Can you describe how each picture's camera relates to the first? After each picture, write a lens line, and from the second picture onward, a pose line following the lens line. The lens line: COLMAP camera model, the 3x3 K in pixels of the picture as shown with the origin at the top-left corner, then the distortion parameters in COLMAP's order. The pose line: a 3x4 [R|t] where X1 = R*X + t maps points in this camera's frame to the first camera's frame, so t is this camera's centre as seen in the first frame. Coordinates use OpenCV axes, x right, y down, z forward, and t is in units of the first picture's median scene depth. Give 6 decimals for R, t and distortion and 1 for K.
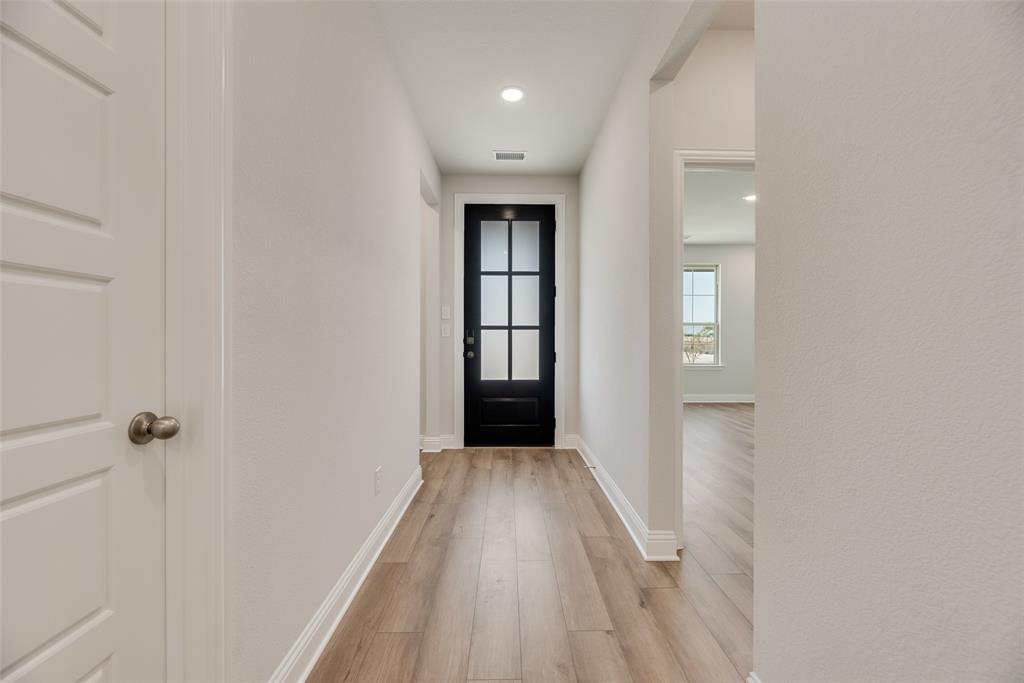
lens RADIAL K [[416.1, 0, 518.6], [0, 416.1, 340.0], [0, 0, 1]] dist [-0.000096, -0.001126]
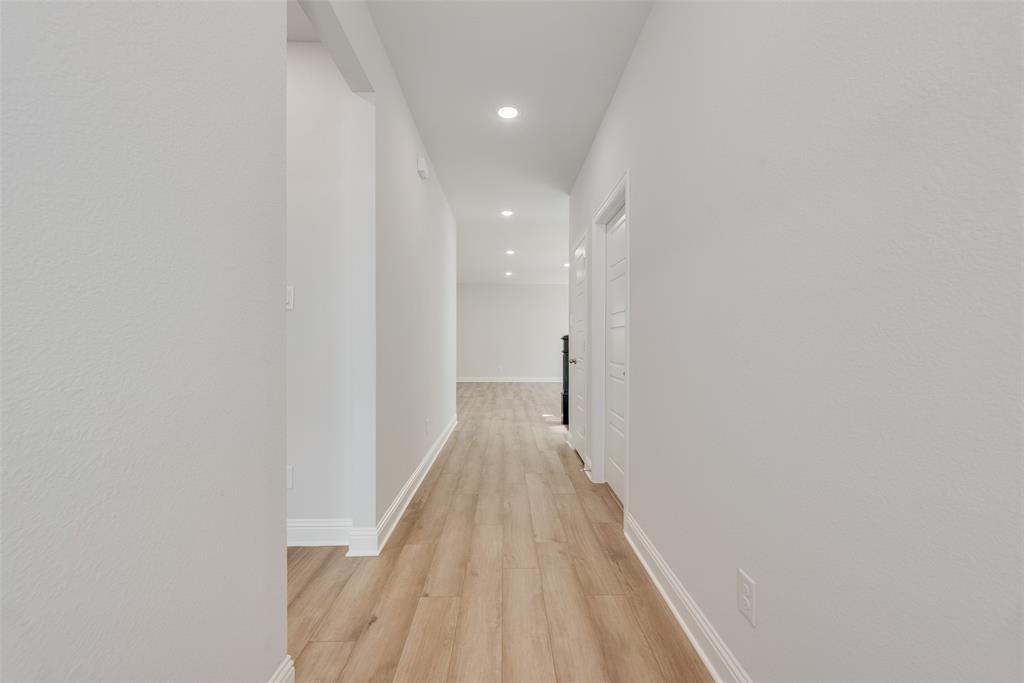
lens RADIAL K [[416.1, 0, 512.5], [0, 416.1, 341.6], [0, 0, 1]] dist [-0.000096, -0.001126]
pose [[-0.999971, -0.000243, 0.007609, -0.032598], [-0.000199, 0.999983, 0.005803, -0.014261], [-0.007610, 0.005801, -0.999954, 2.079553]]
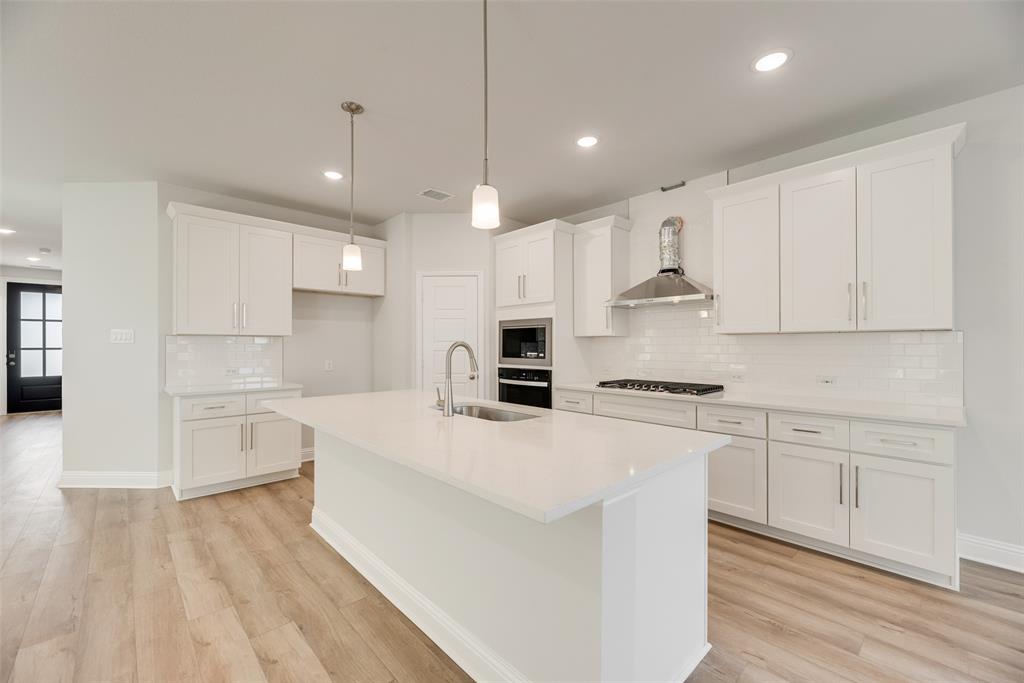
lens RADIAL K [[416.1, 0, 515.9], [0, 416.1, 345.4], [0, 0, 1]] dist [-0.000096, -0.001126]
pose [[0.739147, -0.000905, 0.673544, 0.296060], [0.006172, 0.999966, -0.005430, -0.021947], [-0.673516, 0.008170, 0.739128, -1.859469]]
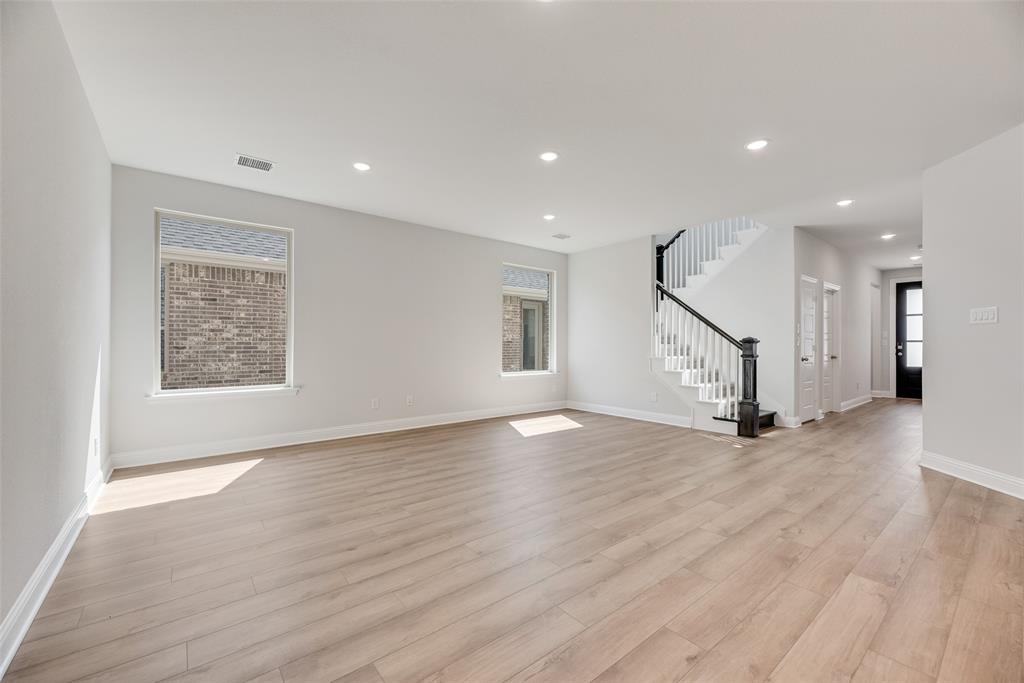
lens RADIAL K [[416.1, 0, 514.4], [0, 416.1, 346.2], [0, 0, 1]] dist [-0.000096, -0.001126]
pose [[0.613060, 0.003160, -0.790030, 0.350506], [-0.008013, 0.999965, -0.002218, 0.016268], [0.789996, 0.007690, 0.613064, -1.826780]]
